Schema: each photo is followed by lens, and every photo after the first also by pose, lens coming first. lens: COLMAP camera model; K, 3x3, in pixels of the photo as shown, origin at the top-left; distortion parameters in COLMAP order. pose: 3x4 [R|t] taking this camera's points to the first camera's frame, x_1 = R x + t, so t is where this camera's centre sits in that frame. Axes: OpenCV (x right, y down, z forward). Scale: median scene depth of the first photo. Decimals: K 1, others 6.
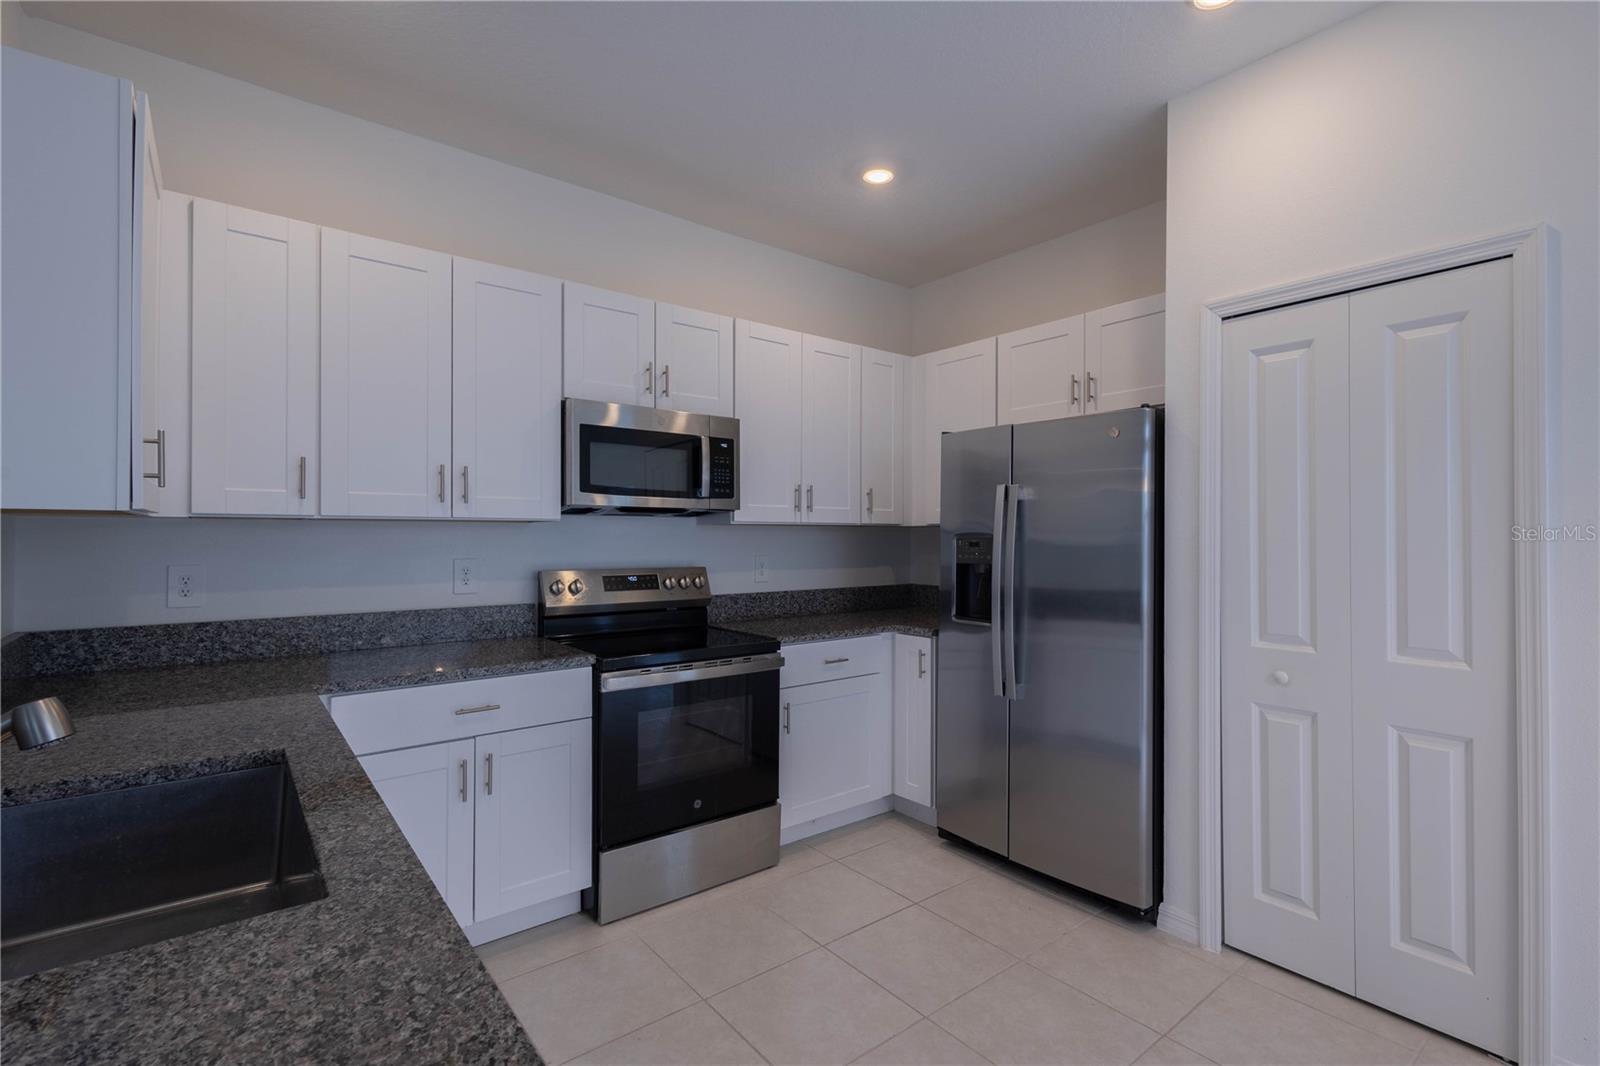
lens RADIAL K [[732.9, 0, 803.9], [0, 732.9, 534.9], [0, 0, 1]] dist [0.007361, -0.001227]
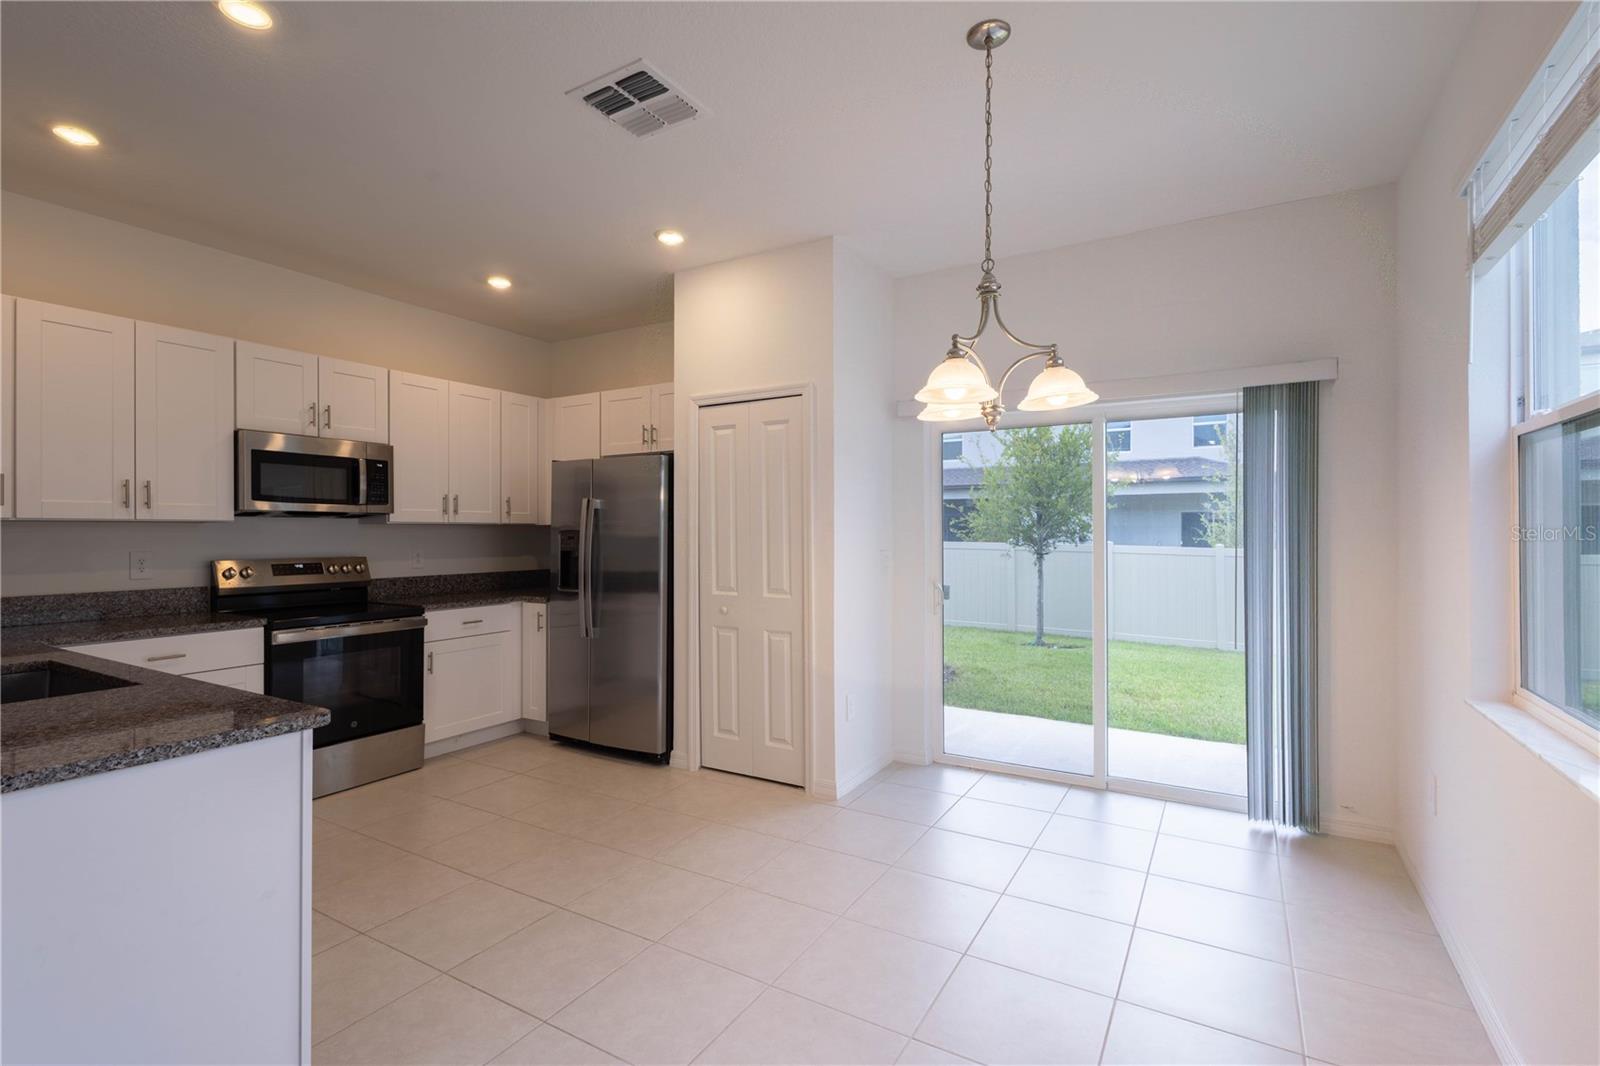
lens RADIAL K [[732.9, 0, 802.1], [0, 732.9, 532.5], [0, 0, 1]] dist [0.007361, -0.001227]
pose [[0.933721, -0.003464, 0.357985, 0.151173], [0.003098, 0.999994, 0.001595, 0.001471], [-0.357988, -0.000380, 0.933726, -0.610261]]
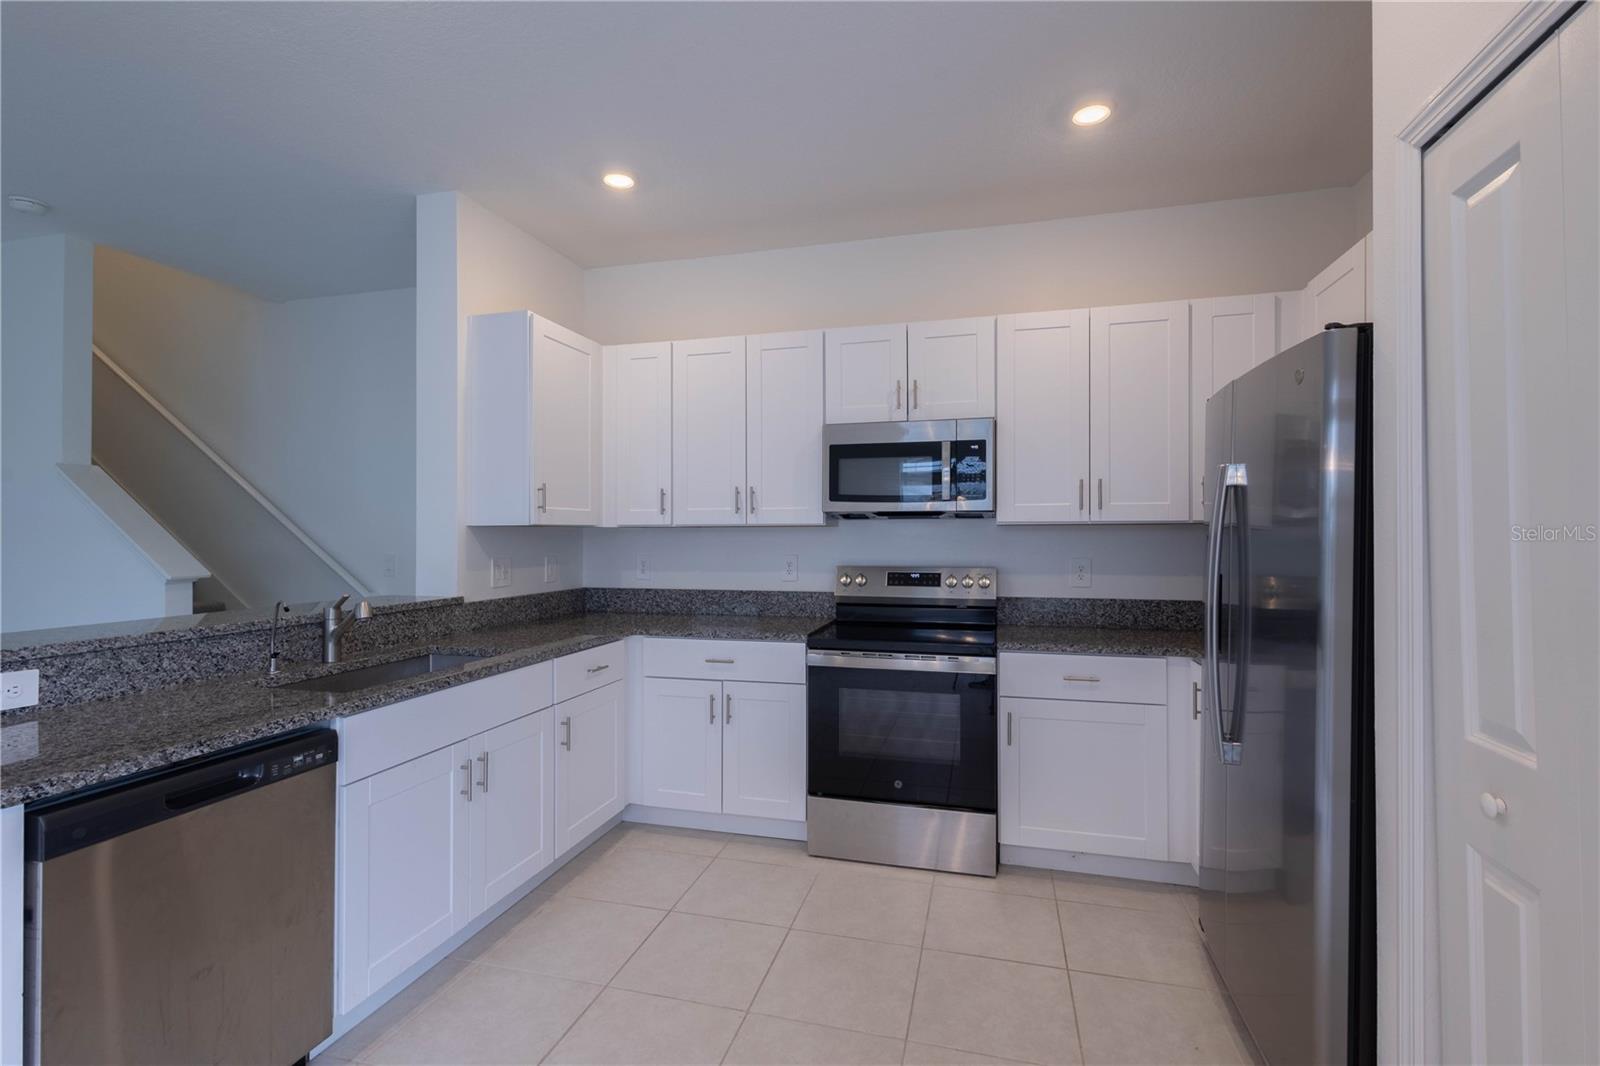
lens RADIAL K [[732.9, 0, 796.4], [0, 732.9, 533.6], [0, 0, 1]] dist [0.007361, -0.001227]
pose [[0.588234, -0.006876, -0.808661, 0.642259], [0.003751, 0.999976, -0.005774, 0.002239], [0.808682, 0.000363, 0.588246, 0.240747]]
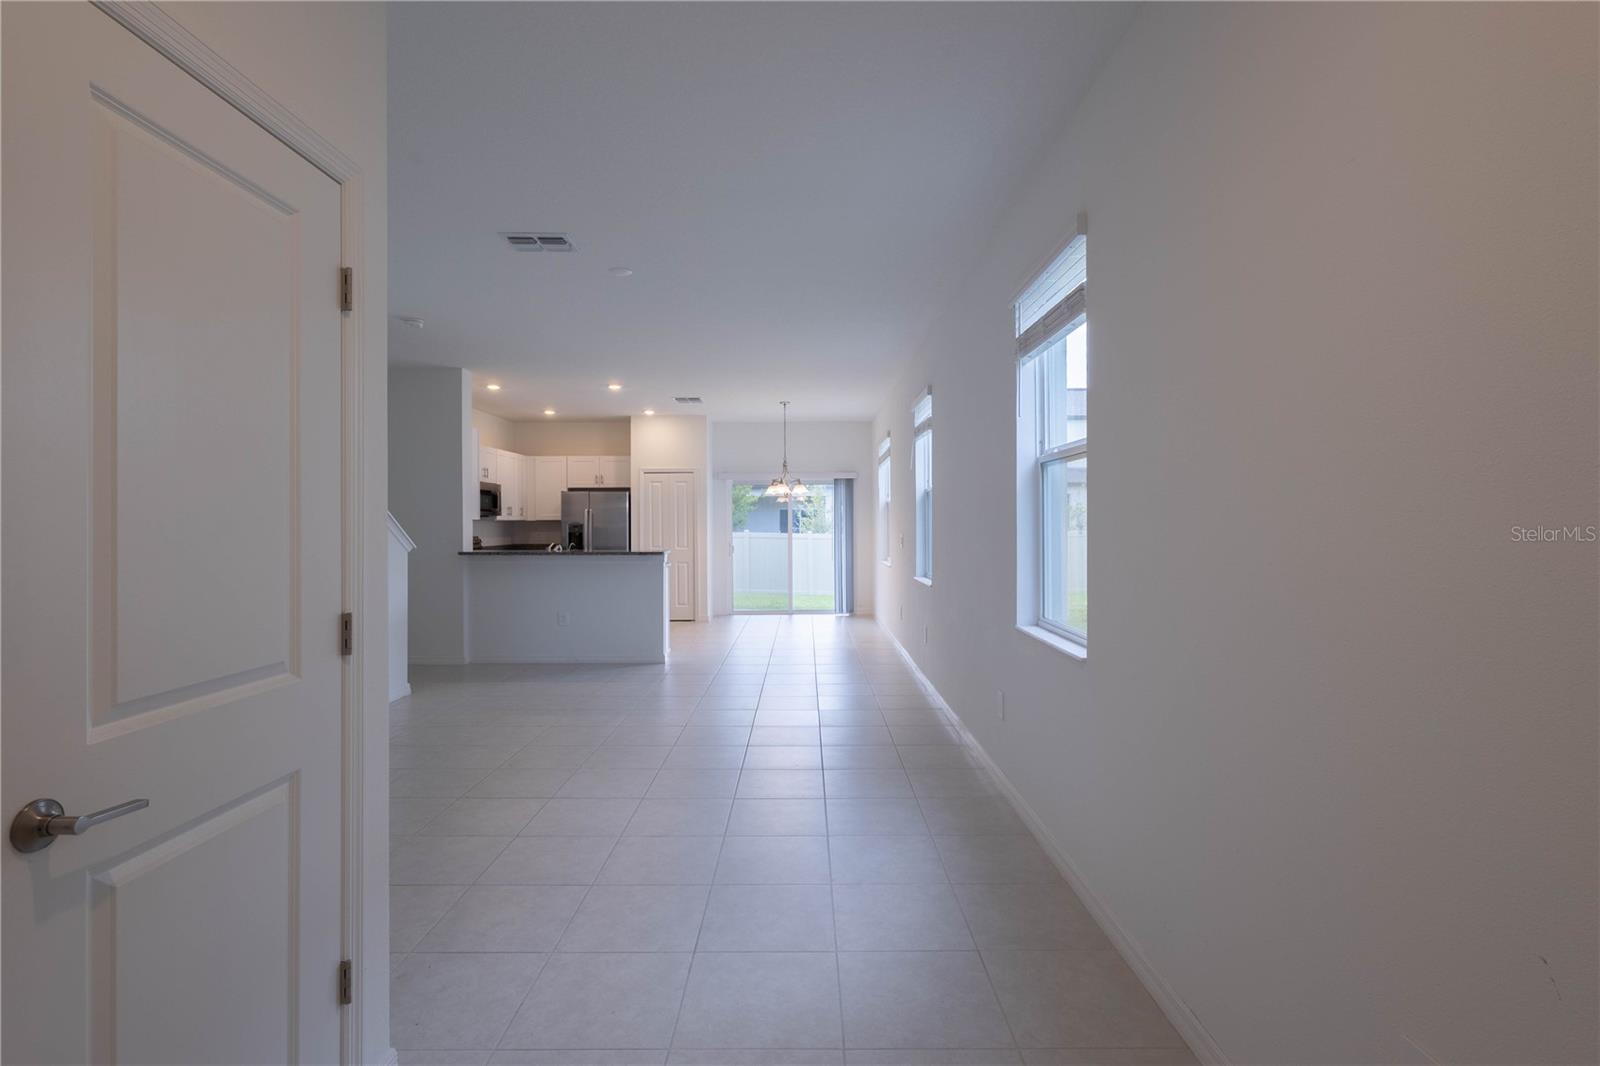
lens RADIAL K [[732.9, 0, 773.7], [0, 732.9, 536.4], [0, 0, 1]] dist [0.007361, -0.001227]
pose [[0.648875, -0.018221, 0.760677, -1.869220], [0.003963, 0.999781, 0.020568, -0.008295], [-0.760885, -0.010331, 0.648805, -1.997793]]
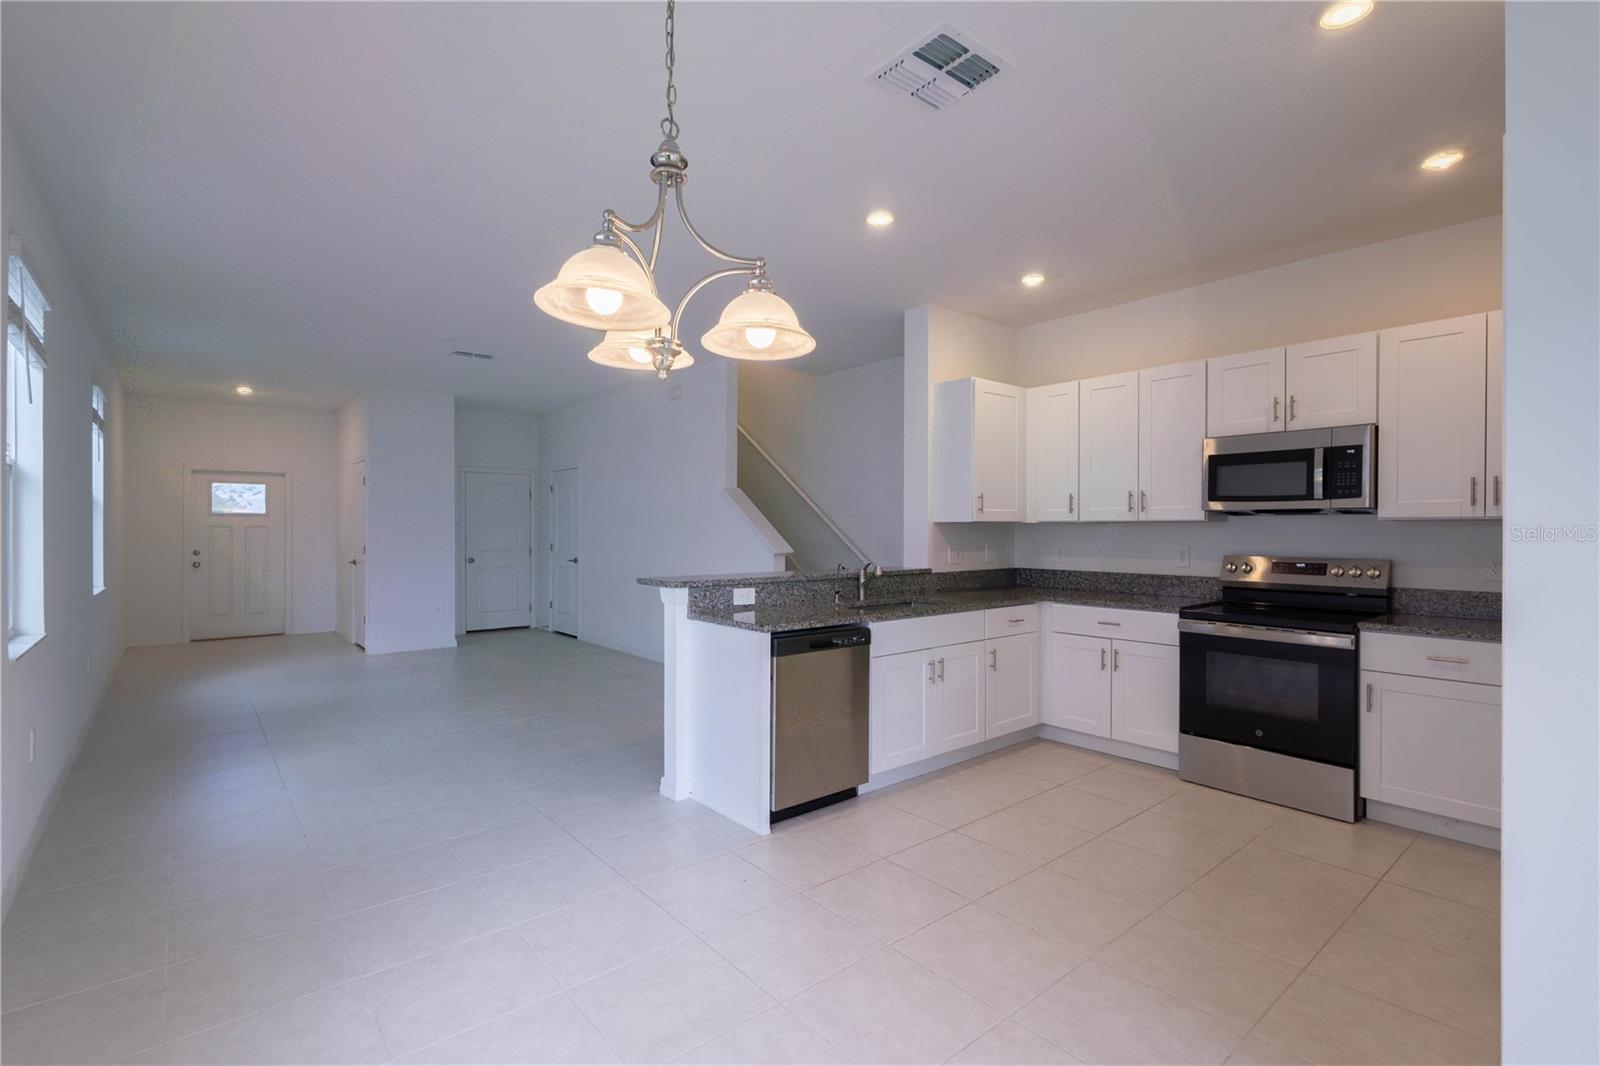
lens RADIAL K [[732.9, 0, 798.5], [0, 732.9, 533.5], [0, 0, 1]] dist [0.007361, -0.001227]
pose [[0.018116, 0.003216, -0.999831, 1.161603], [-0.001096, 0.999994, 0.003197, 0.002865], [0.999835, 0.001038, 0.018120, 0.143683]]
